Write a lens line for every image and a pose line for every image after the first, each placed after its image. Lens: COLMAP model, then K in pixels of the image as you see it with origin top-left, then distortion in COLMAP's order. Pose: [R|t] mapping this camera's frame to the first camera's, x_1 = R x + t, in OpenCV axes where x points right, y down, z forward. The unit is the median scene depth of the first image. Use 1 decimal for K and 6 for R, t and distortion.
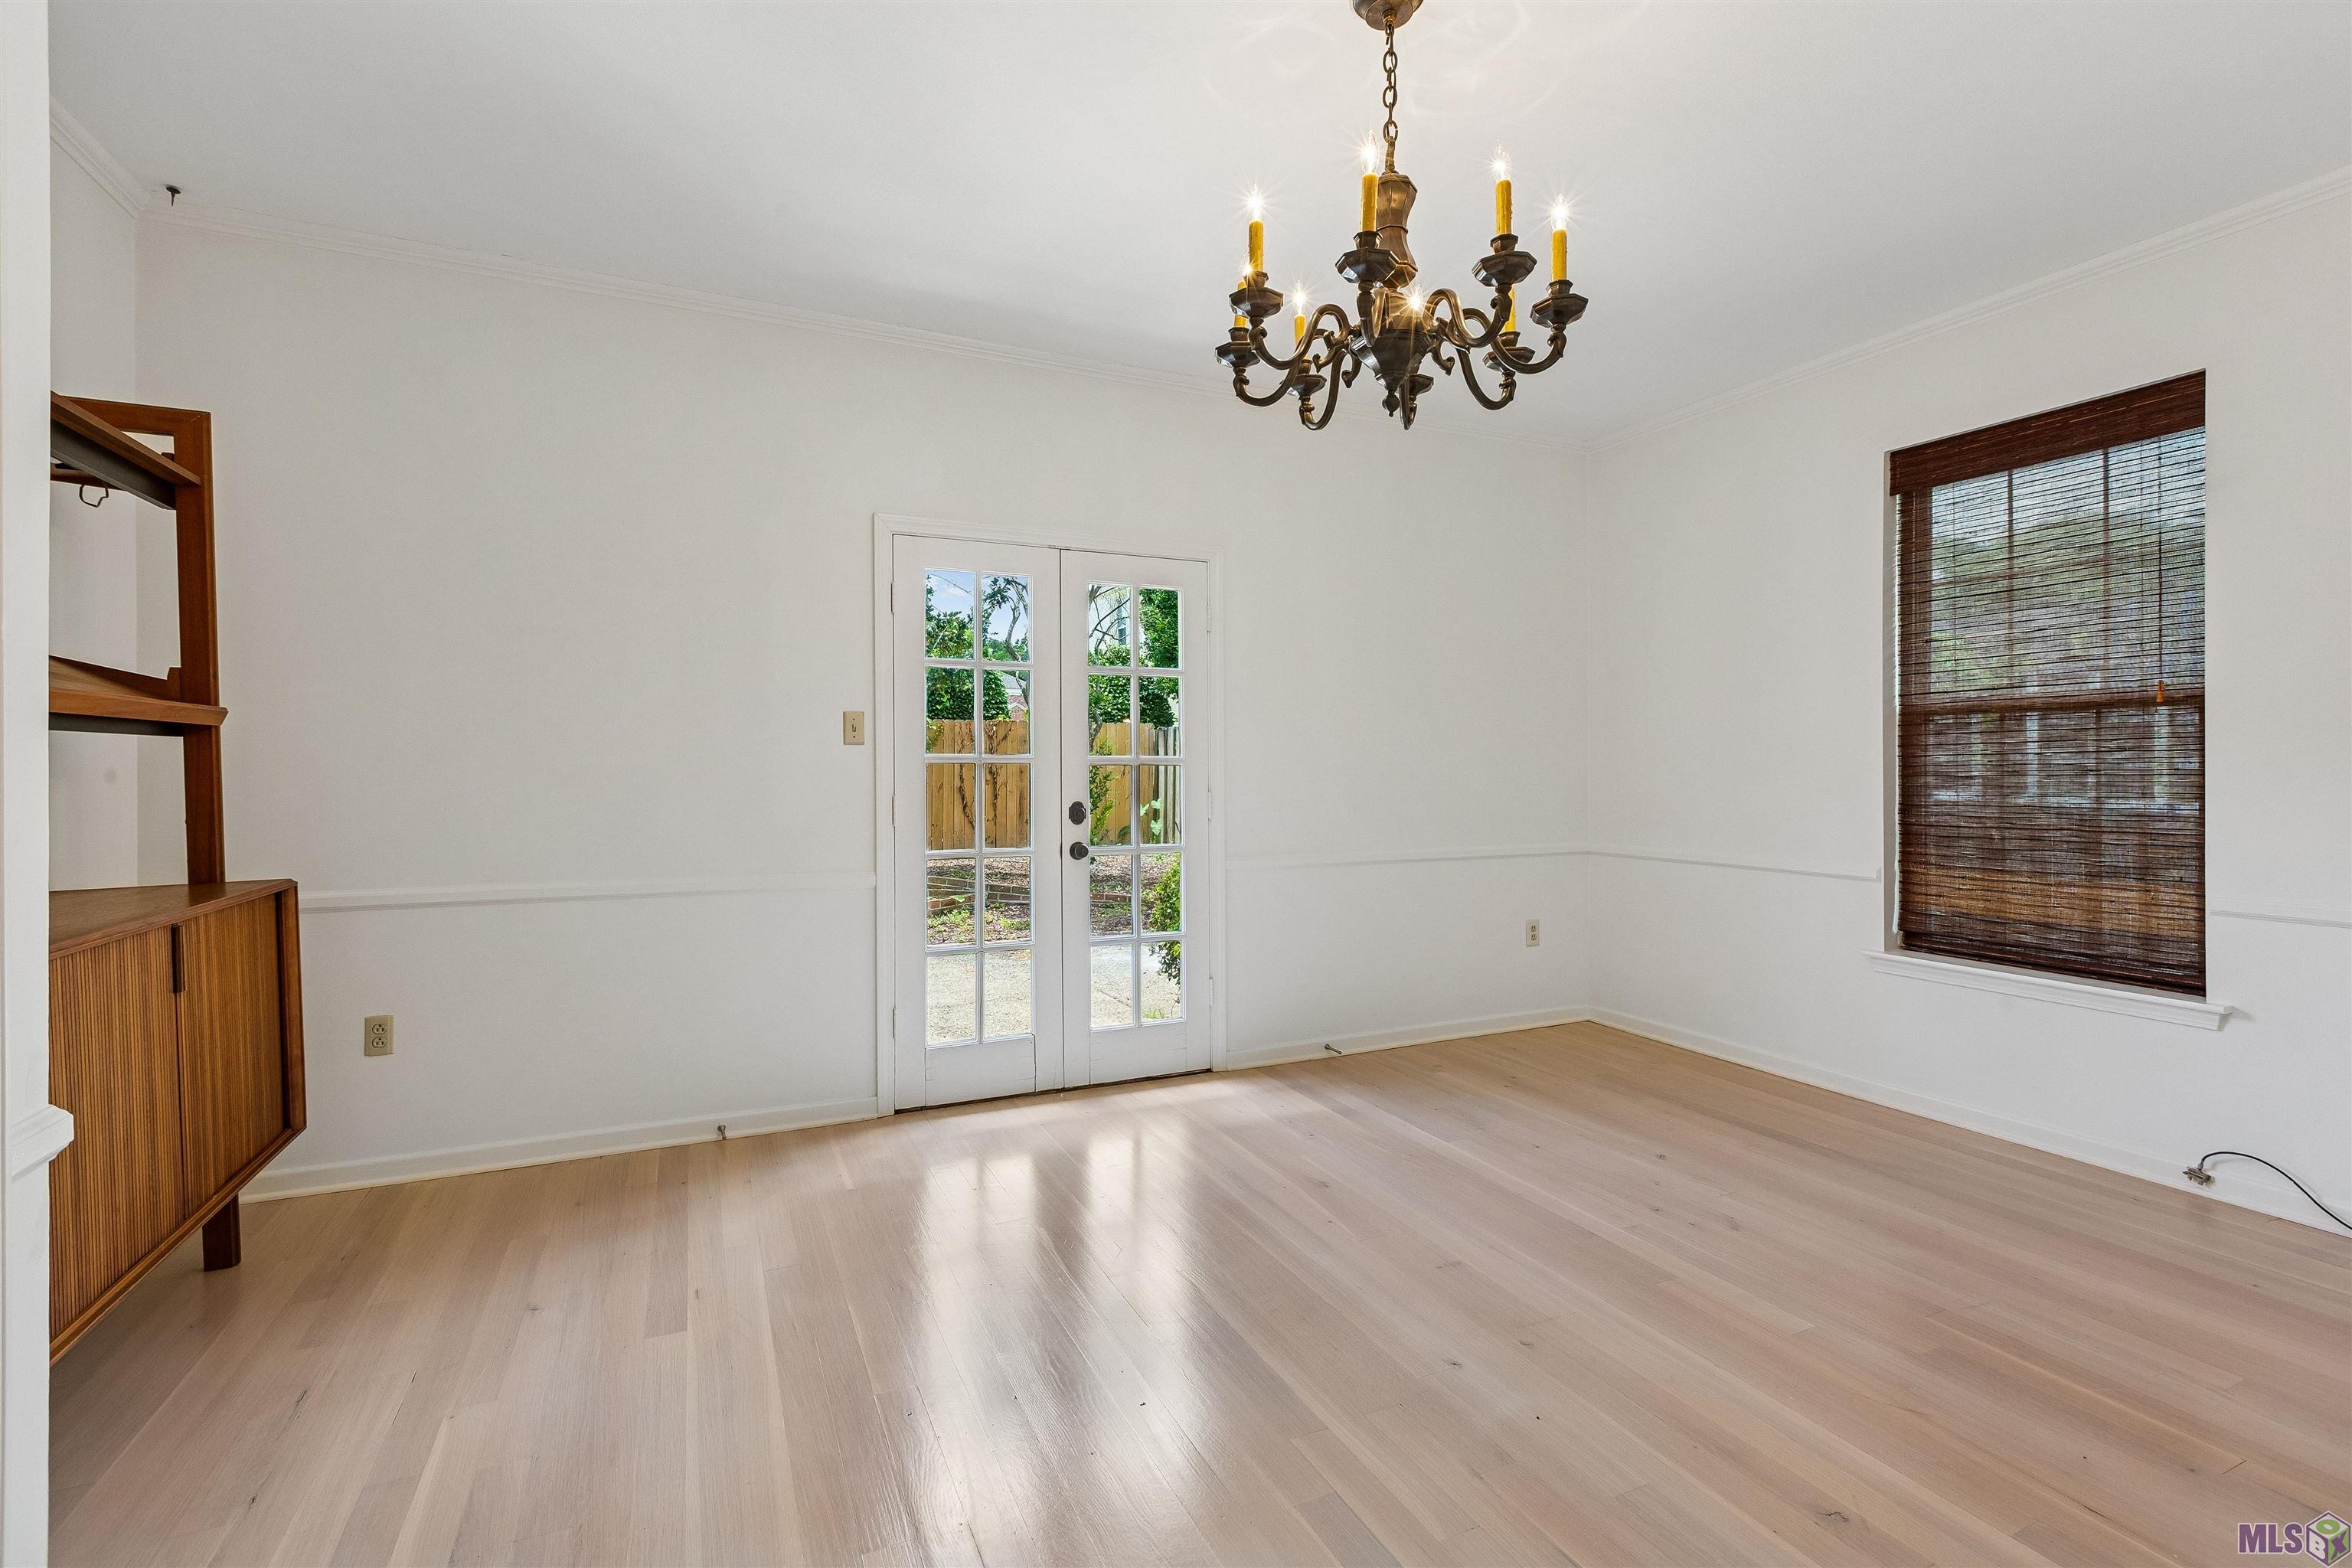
lens RADIAL K [[1057.1, 0, 1161.2], [0, 1057.1, 778.5], [0, 0, 1]] dist [0.004243, 0.000710]
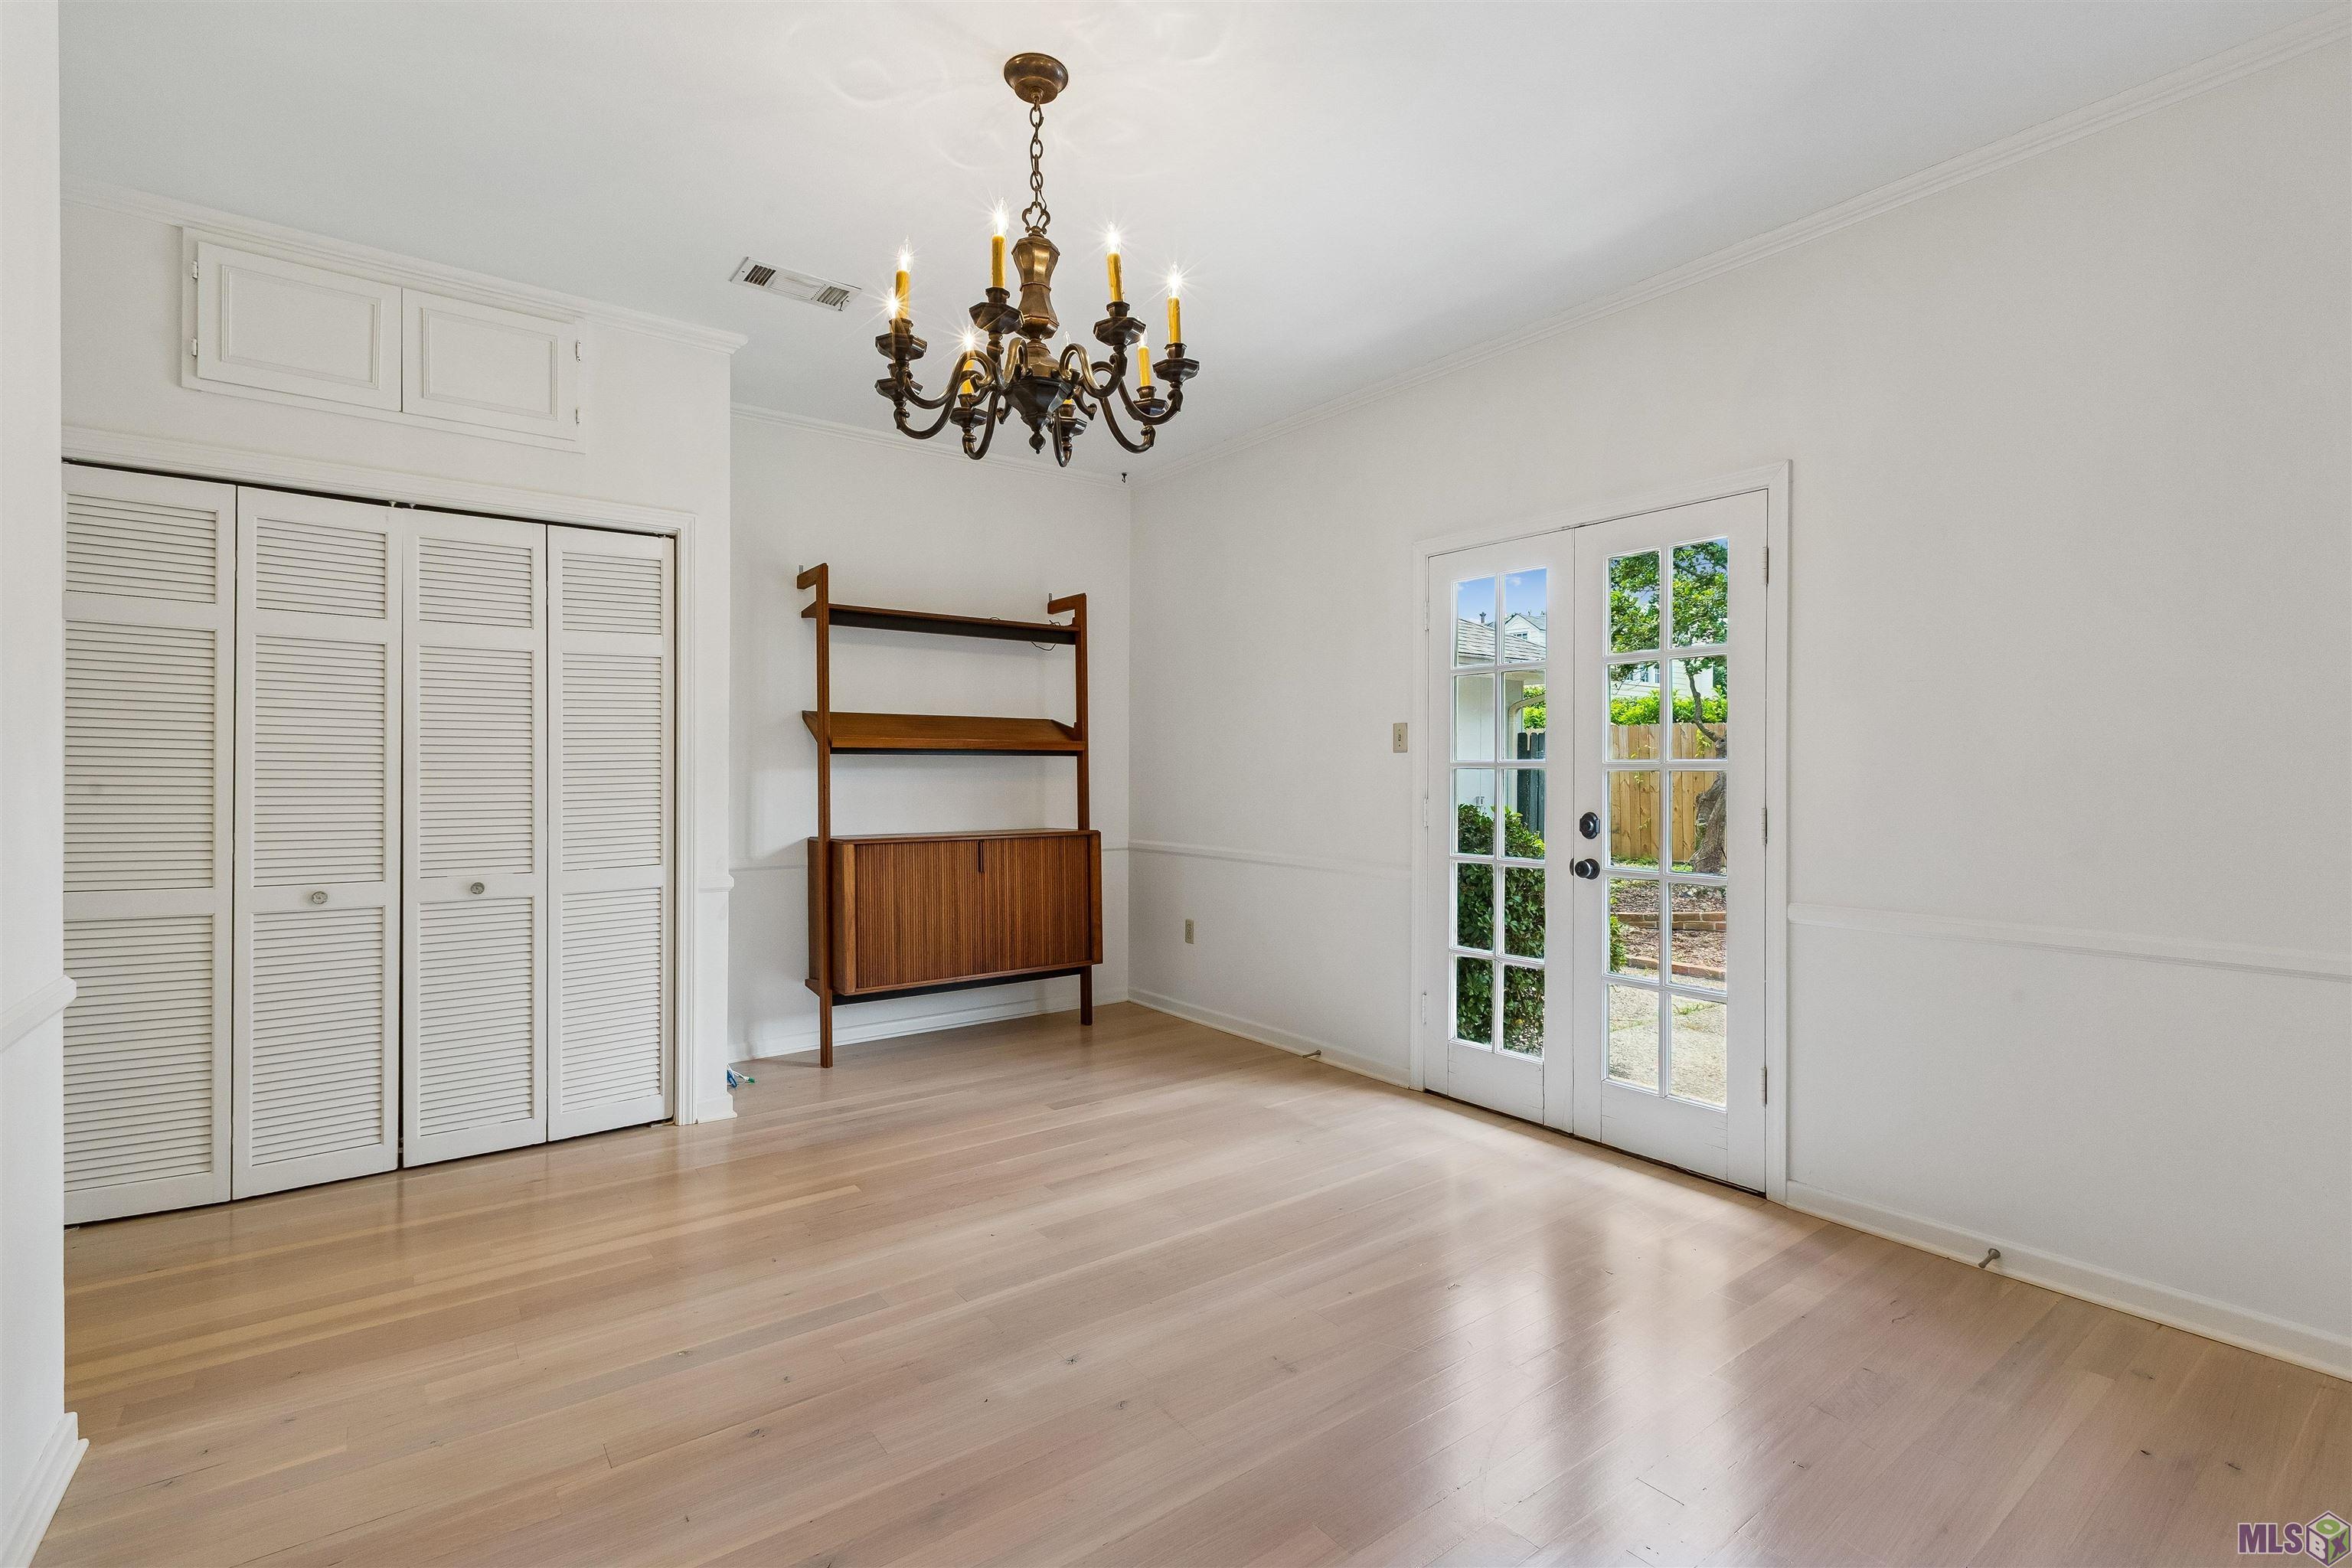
lens RADIAL K [[1057.1, 0, 1161.0], [0, 1057.1, 785.0], [0, 0, 1]] dist [0.004243, 0.000710]
pose [[0.206644, 0.012899, -0.978331, 0.823485], [-0.011679, 0.999874, 0.010716, -0.006474], [0.978347, 0.009212, 0.206768, 0.560307]]
